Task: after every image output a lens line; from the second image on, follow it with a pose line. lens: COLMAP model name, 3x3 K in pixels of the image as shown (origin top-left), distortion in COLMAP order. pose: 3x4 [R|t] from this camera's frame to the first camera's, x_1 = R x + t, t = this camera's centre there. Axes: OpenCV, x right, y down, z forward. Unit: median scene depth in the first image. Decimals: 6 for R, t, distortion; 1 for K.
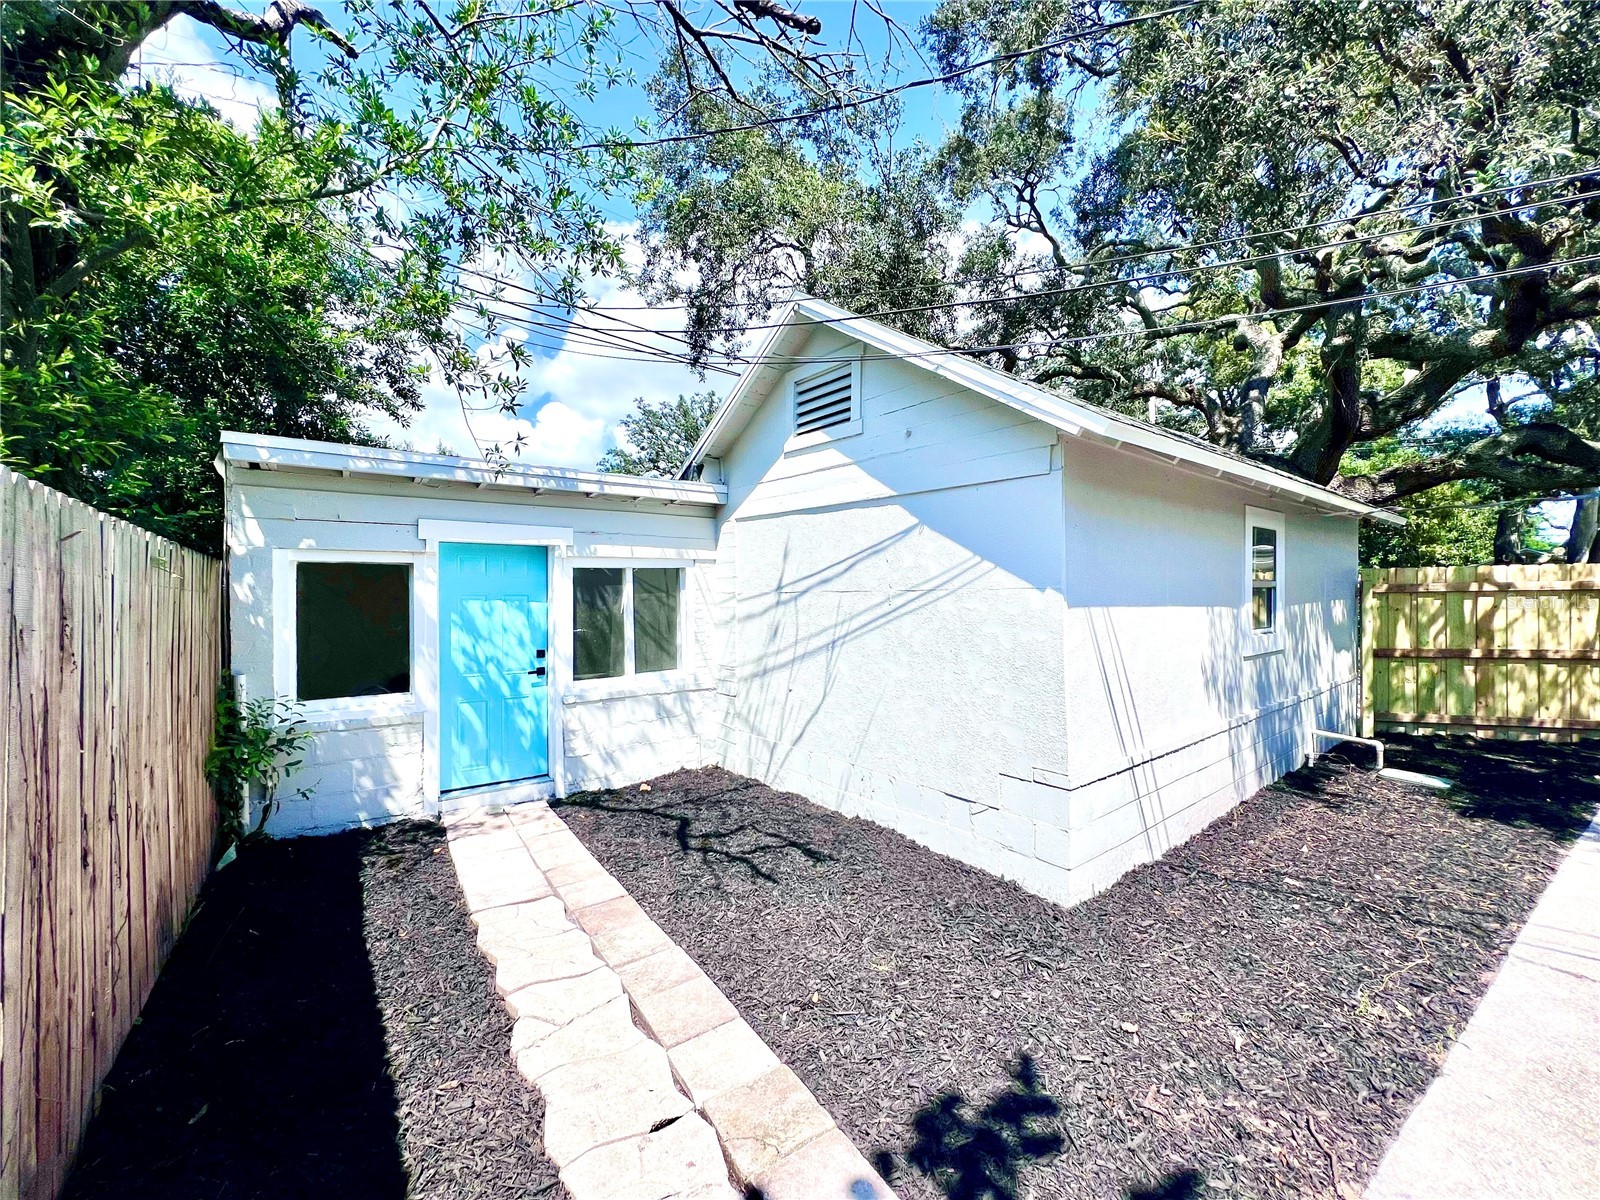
lens RADIAL K [[634.9, 0, 799.6], [0, 634.9, 601.7], [0, 0, 1]] dist [0.000617, 0.000062]
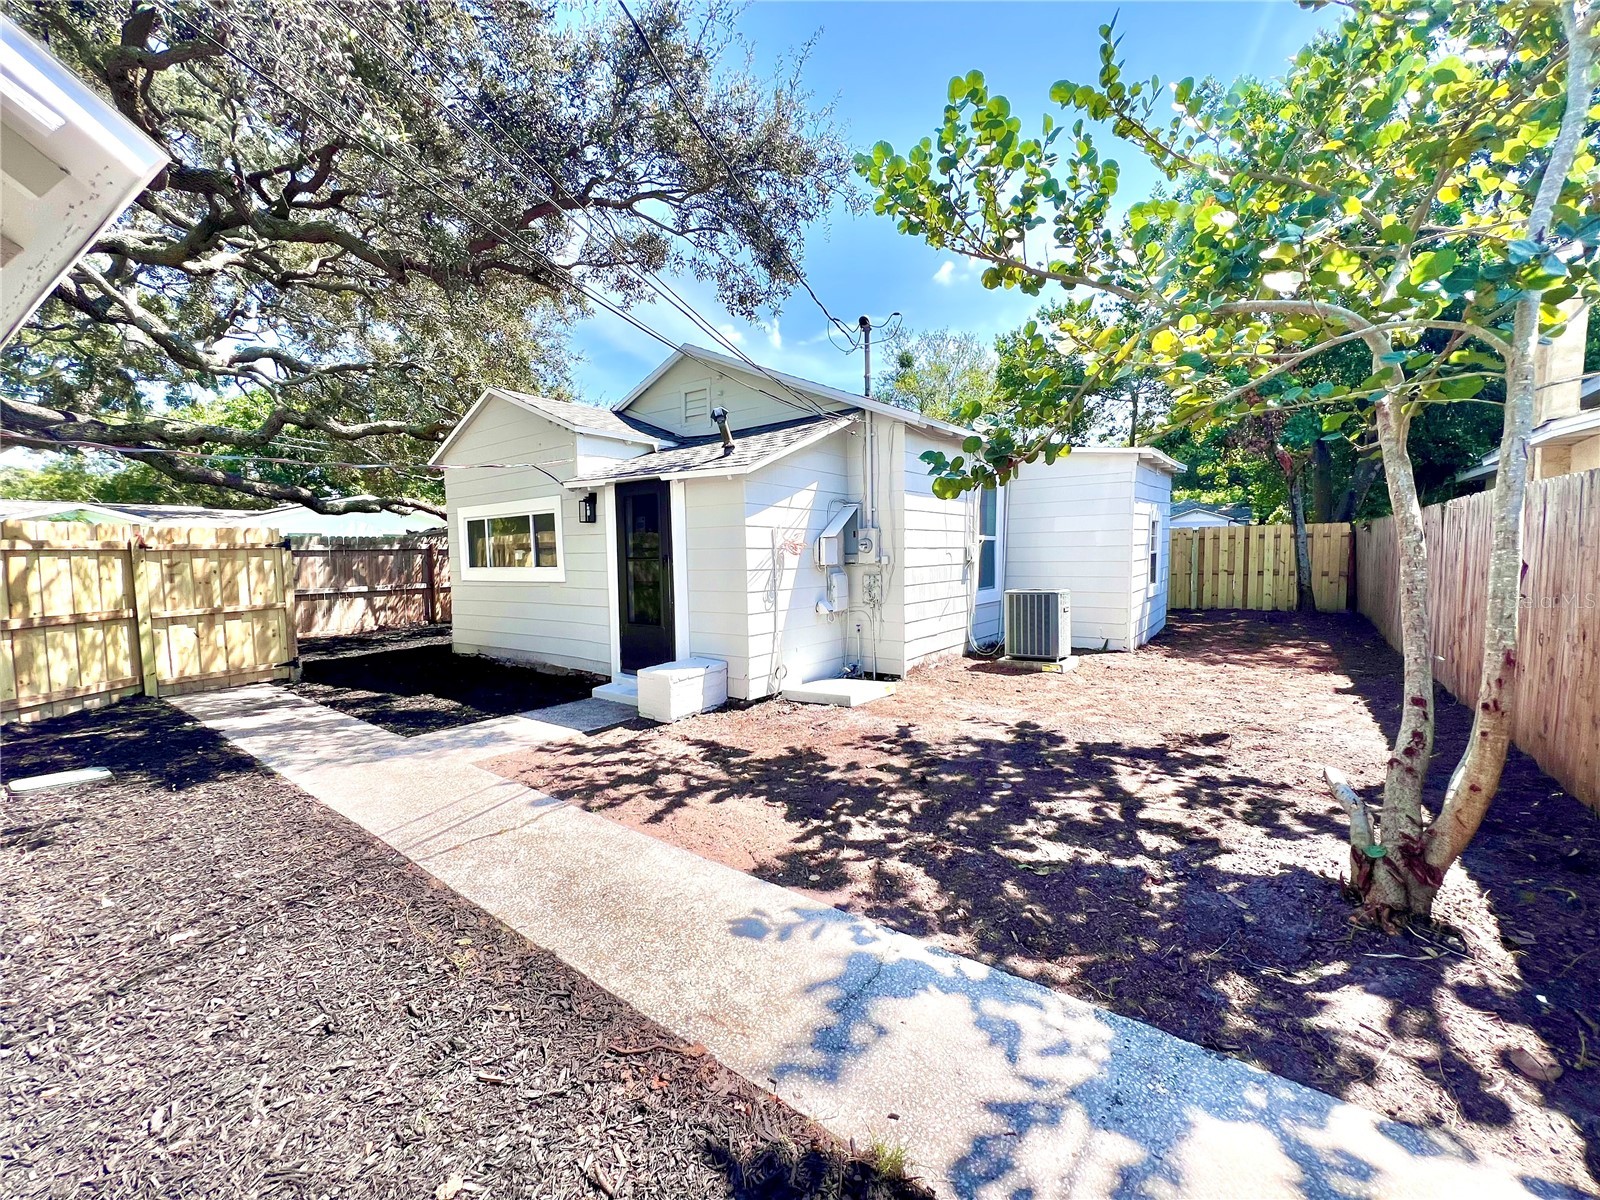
lens RADIAL K [[634.9, 0, 799.2], [0, 634.9, 601.3], [0, 0, 1]] dist [0.000617, 0.000062]
pose [[-0.316034, -0.058817, 0.946923, -0.056223], [0.017099, 0.997561, 0.067668, 0.012922], [-0.948594, 0.037577, -0.314258, 0.285961]]
